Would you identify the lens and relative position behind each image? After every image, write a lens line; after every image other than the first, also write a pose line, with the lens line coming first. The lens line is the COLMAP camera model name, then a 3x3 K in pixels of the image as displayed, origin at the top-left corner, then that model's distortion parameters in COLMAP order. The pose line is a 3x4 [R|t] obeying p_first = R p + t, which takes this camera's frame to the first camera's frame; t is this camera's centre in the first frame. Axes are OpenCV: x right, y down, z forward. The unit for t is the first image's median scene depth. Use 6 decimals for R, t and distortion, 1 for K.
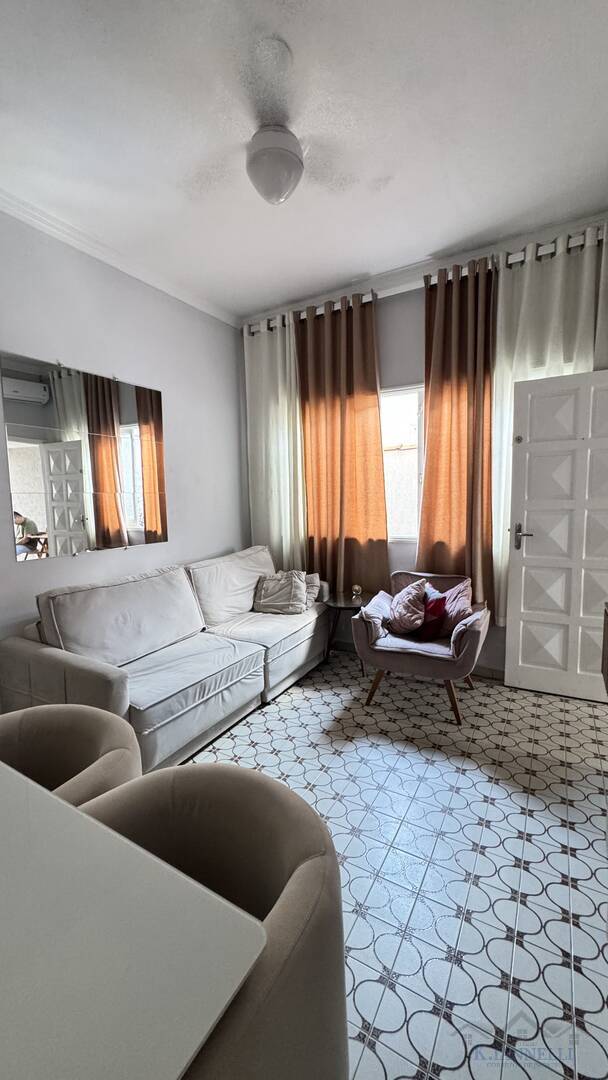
lens RADIAL K [[430.8, 0, 305.4], [0, 430.8, 536.7], [0, 0, 1]] dist [-0.001390, -0.000411]
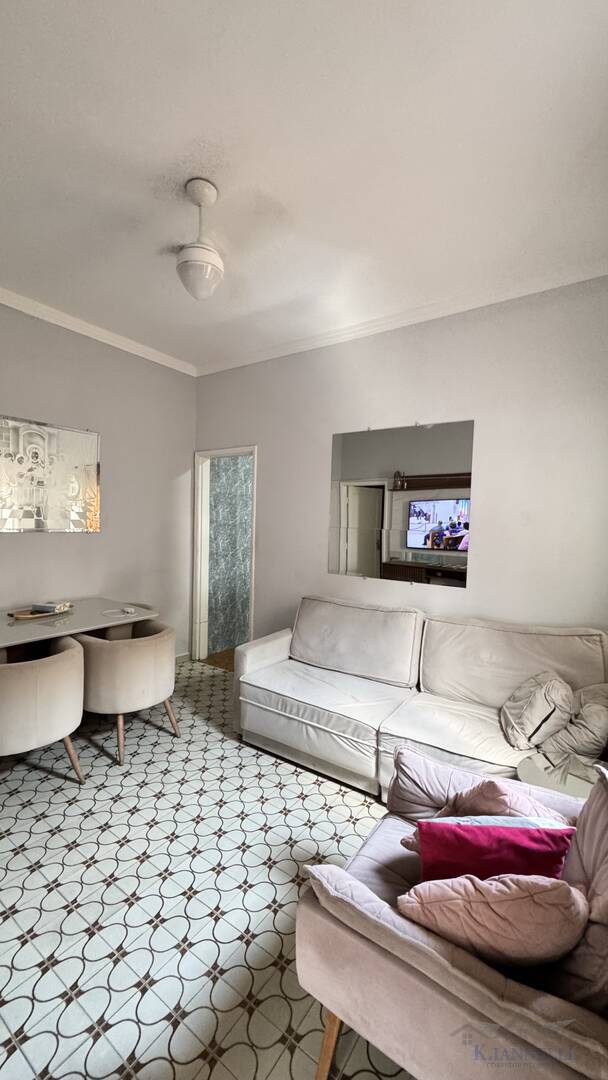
lens RADIAL K [[430.8, 0, 304.6], [0, 430.8, 542.6], [0, 0, 1]] dist [-0.001390, -0.000411]
pose [[-0.090245, 0.059657, -0.994131, 0.805850], [-0.126488, 0.989434, 0.070857, -0.142785], [0.987854, 0.132141, -0.081746, 1.029826]]
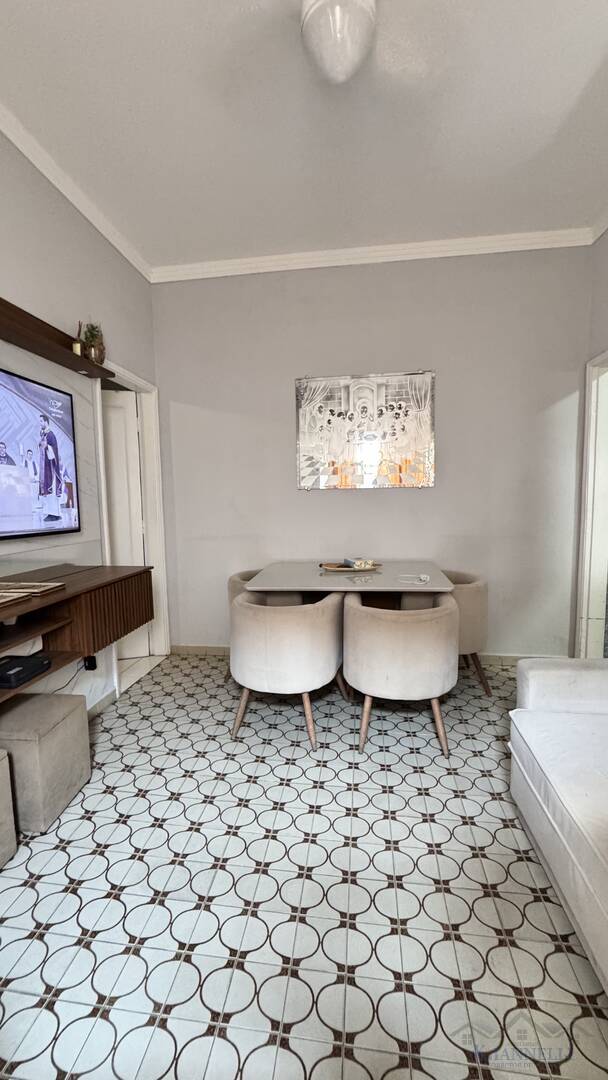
lens RADIAL K [[430.8, 0, 304.0], [0, 430.8, 542.2], [0, 0, 1]] dist [-0.001390, -0.000411]
pose [[-0.924077, 0.072387, -0.375289, 0.231504], [-0.003477, 0.980269, 0.197640, -0.073122], [0.382190, 0.183939, -0.905592, 1.256579]]
